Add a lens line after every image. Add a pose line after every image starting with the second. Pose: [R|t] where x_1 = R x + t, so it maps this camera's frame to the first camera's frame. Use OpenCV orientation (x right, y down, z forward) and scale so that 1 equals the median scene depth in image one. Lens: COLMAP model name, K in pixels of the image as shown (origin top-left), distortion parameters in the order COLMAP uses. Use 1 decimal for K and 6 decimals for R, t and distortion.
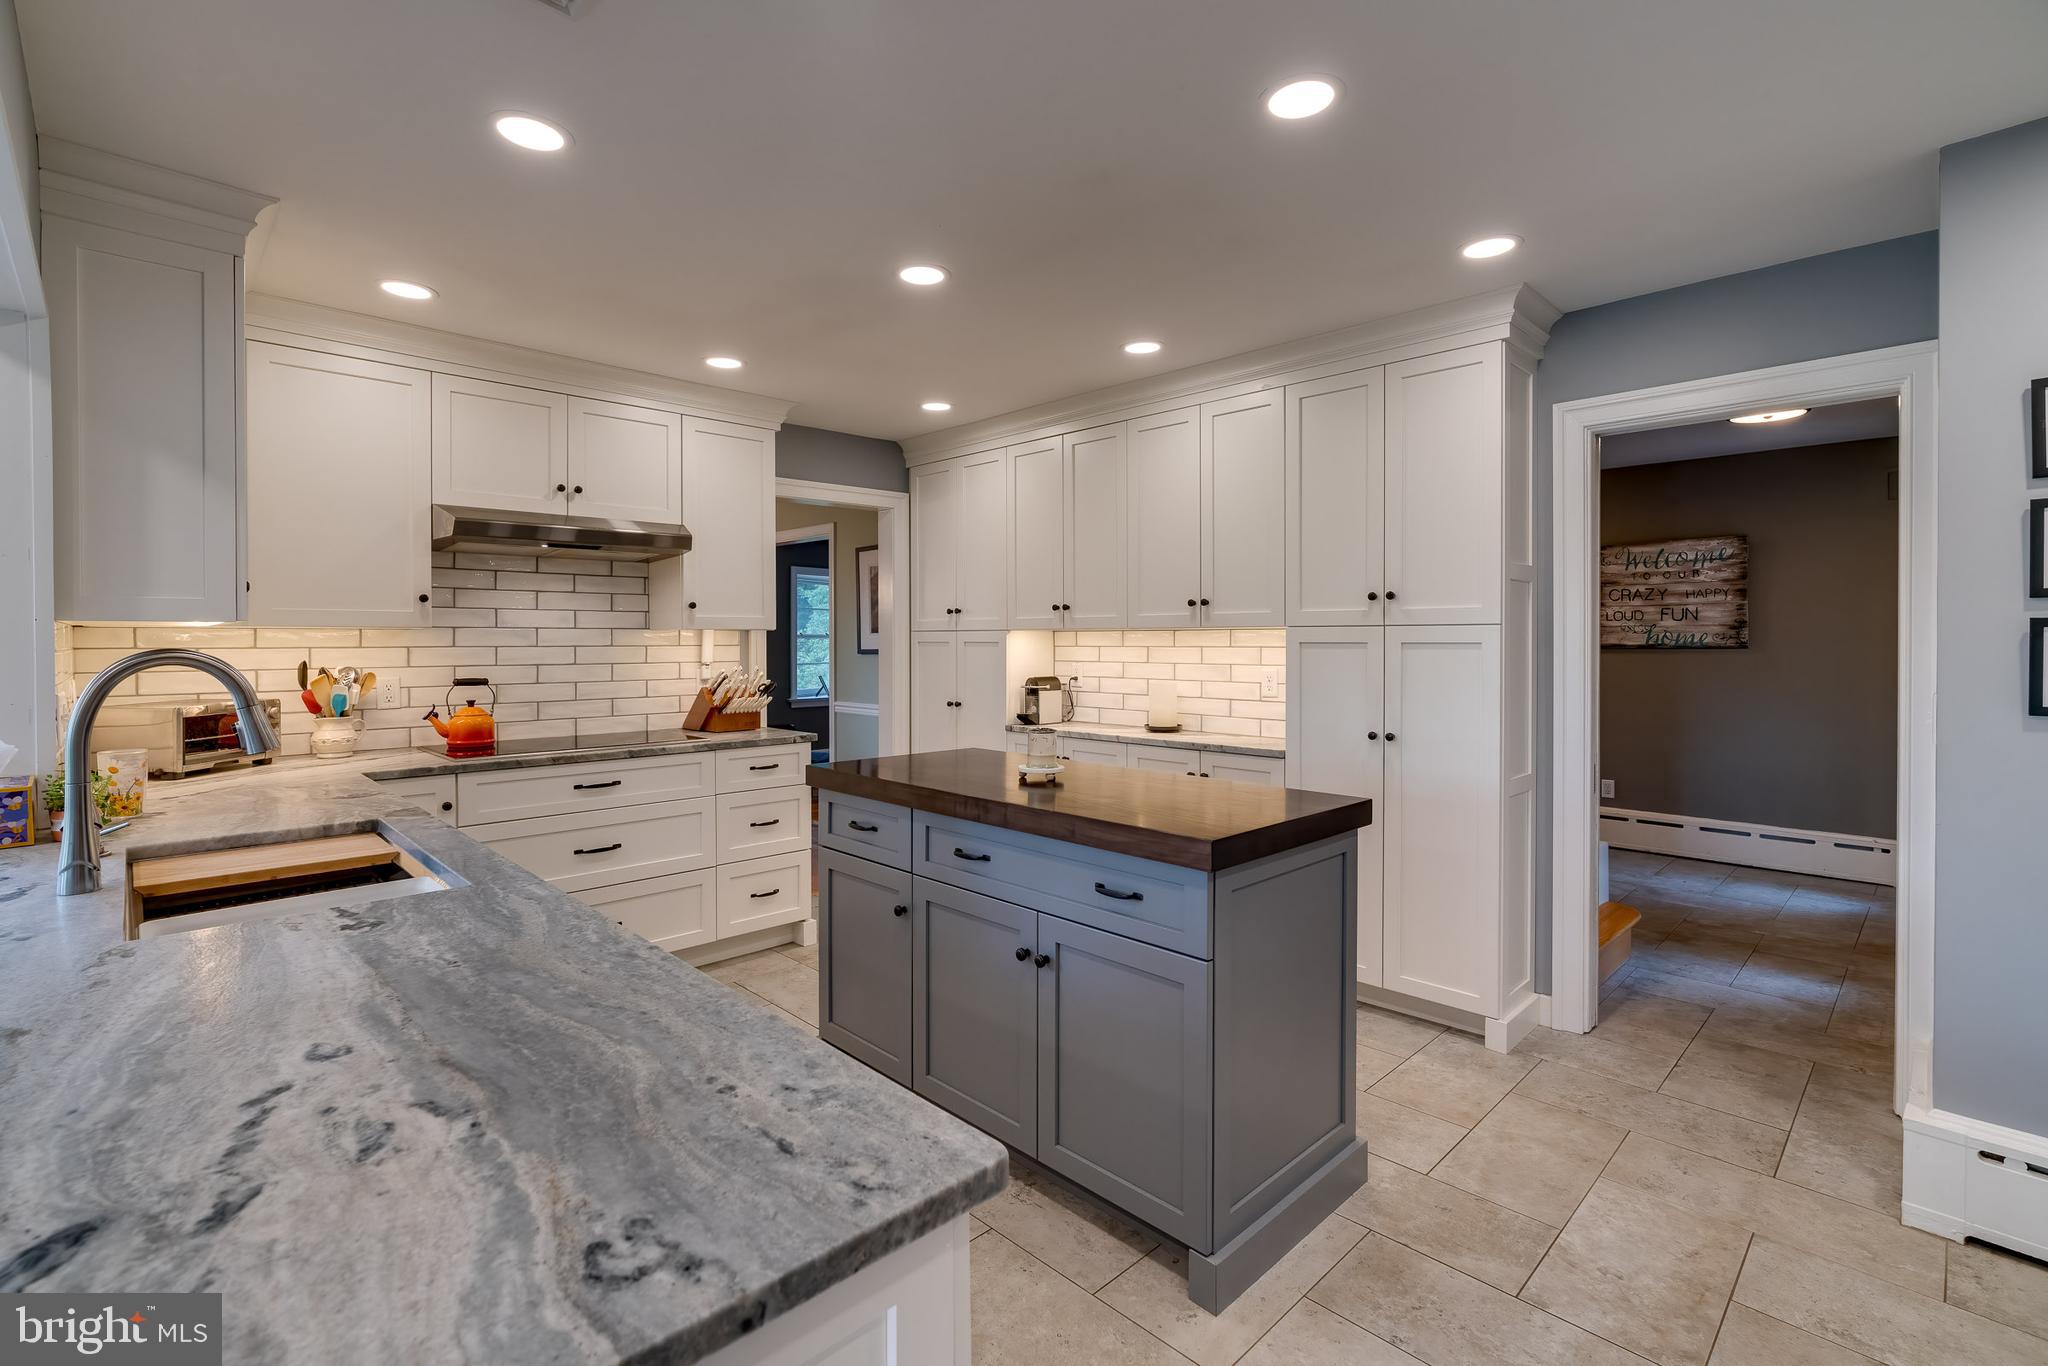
lens RADIAL K [[931.1, 0, 1021.6], [0, 931.1, 654.2], [0, 0, 1]] dist [0.000124, 0.000080]
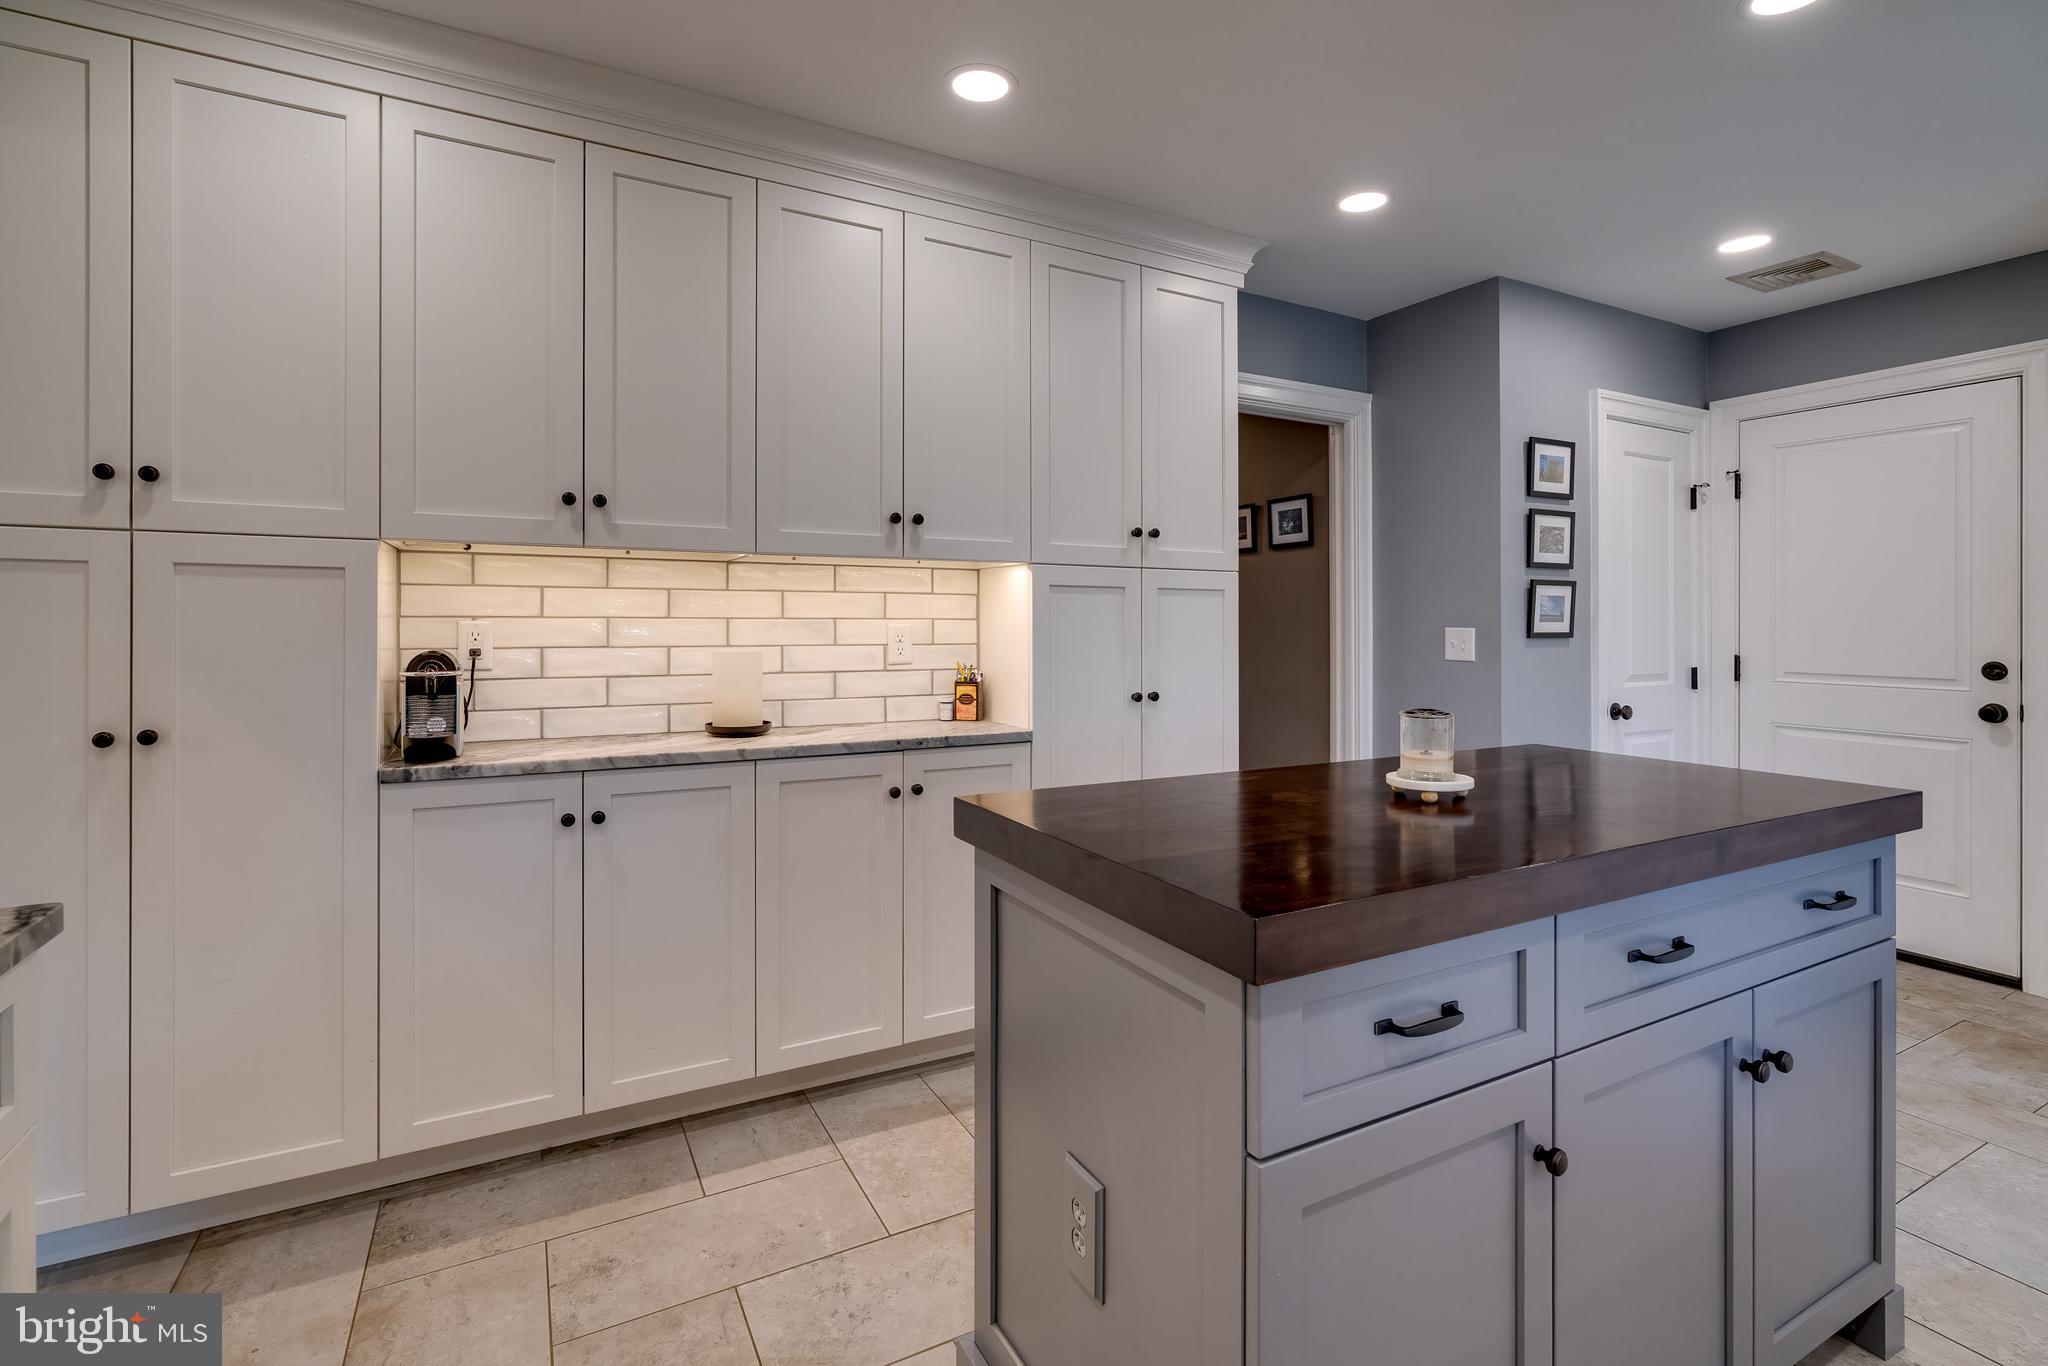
lens RADIAL K [[937.1, 0, 1022.5], [0, 937.1, 627.6], [0, 0, 1]] dist [-0.017102, 0.000199]
pose [[0.278466, -0.002476, 0.960443, -0.372005], [0.009803, 0.999952, -0.000264, 0.018684], [-0.960396, 0.009489, 0.278477, 0.686707]]
